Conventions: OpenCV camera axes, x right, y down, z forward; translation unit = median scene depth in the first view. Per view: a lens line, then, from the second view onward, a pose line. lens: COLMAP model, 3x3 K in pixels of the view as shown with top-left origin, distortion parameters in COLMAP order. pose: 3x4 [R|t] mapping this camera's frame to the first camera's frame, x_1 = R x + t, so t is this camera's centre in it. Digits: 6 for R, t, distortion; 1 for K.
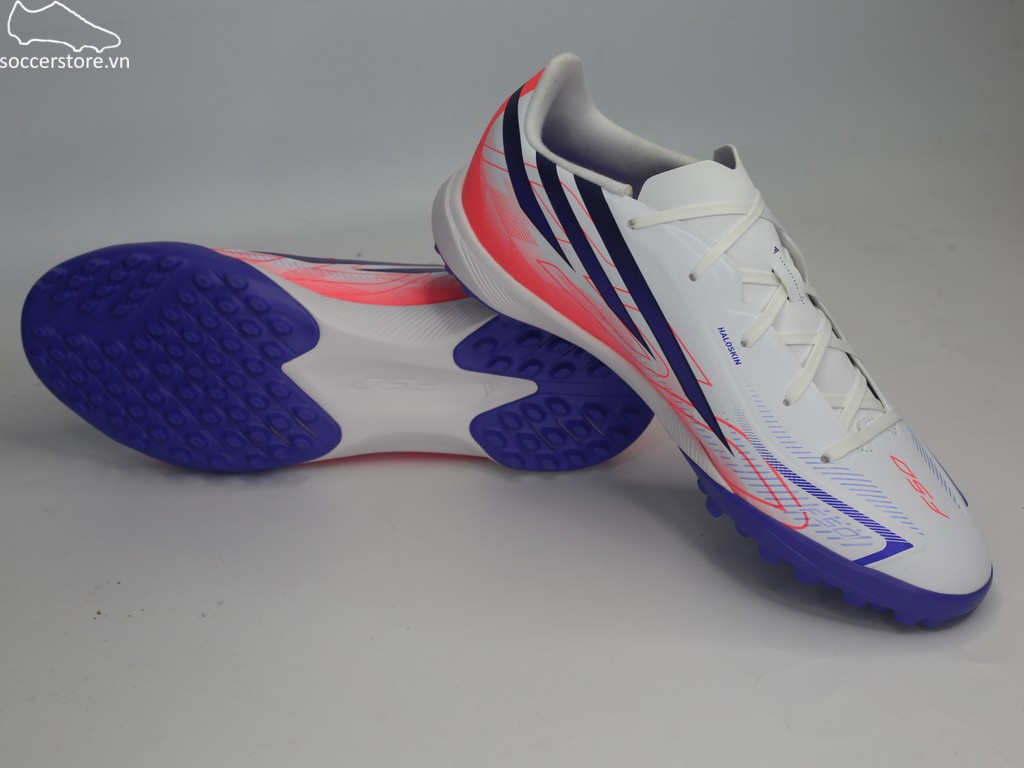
lens RADIAL K [[1899.2, 0, 512.0], [0, 1899.2, 384.0], [0, 0, 1]] dist [-0.147601, -0.112104]
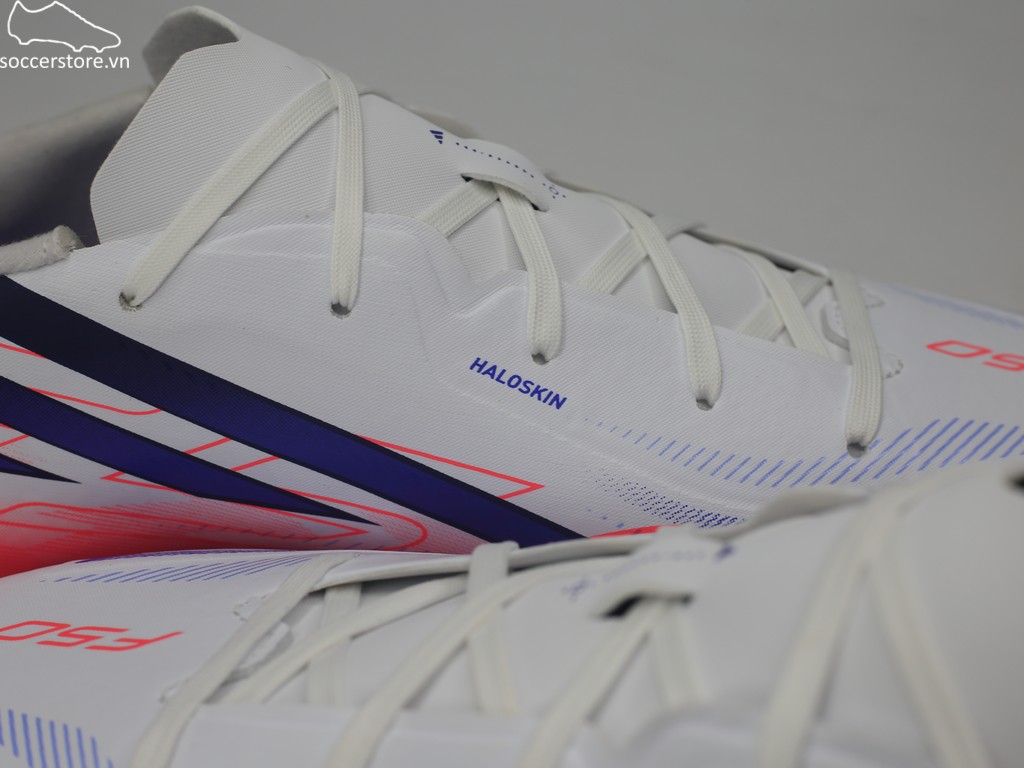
lens RADIAL K [[1899.2, 0, 512.0], [0, 1899.2, 384.0], [0, 0, 1]] dist [-0.147601, -0.112104]
pose [[0.723602, -0.625098, 0.292665, -0.004910], [0.622724, 0.774125, 0.113780, -0.066321], [-0.297682, 0.099918, 0.949422, 0.609949]]
